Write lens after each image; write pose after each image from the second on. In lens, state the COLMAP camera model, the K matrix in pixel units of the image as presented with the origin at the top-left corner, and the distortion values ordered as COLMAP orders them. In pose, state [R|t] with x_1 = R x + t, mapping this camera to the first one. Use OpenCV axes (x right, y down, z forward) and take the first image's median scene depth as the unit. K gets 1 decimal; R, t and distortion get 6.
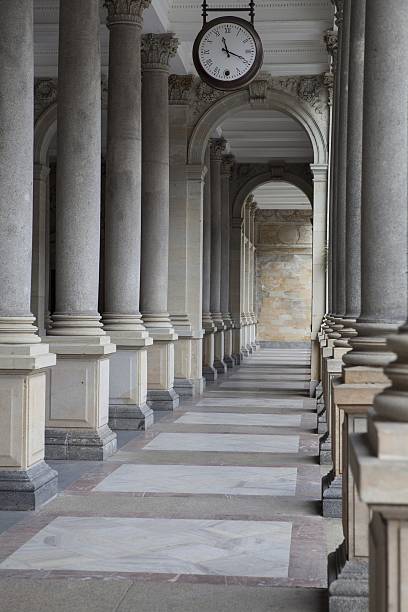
lens RADIAL K [[1203.8, 0, 185.7], [0, 1203.8, 305.0], [0, 0, 1]] dist [0.428687, 0.000000]
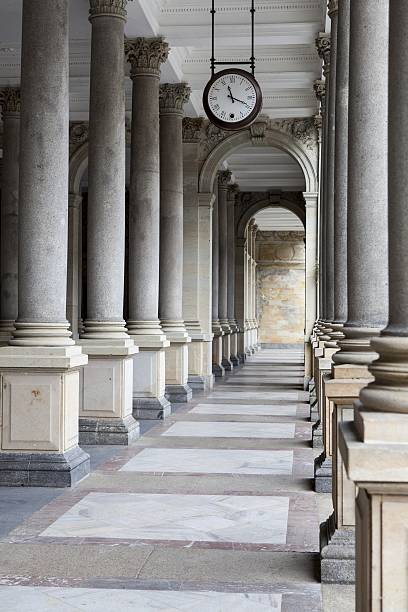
lens RADIAL K [[1203.8, 0, 174.0], [0, 1203.8, 300.6], [0, 0, 1]] dist [0.428687, 0.000000]
pose [[0.999730, -0.004942, -0.022700, 0.003704], [0.004703, 0.999933, -0.010537, 0.000714], [0.022751, 0.010427, 0.999687, -0.174171]]
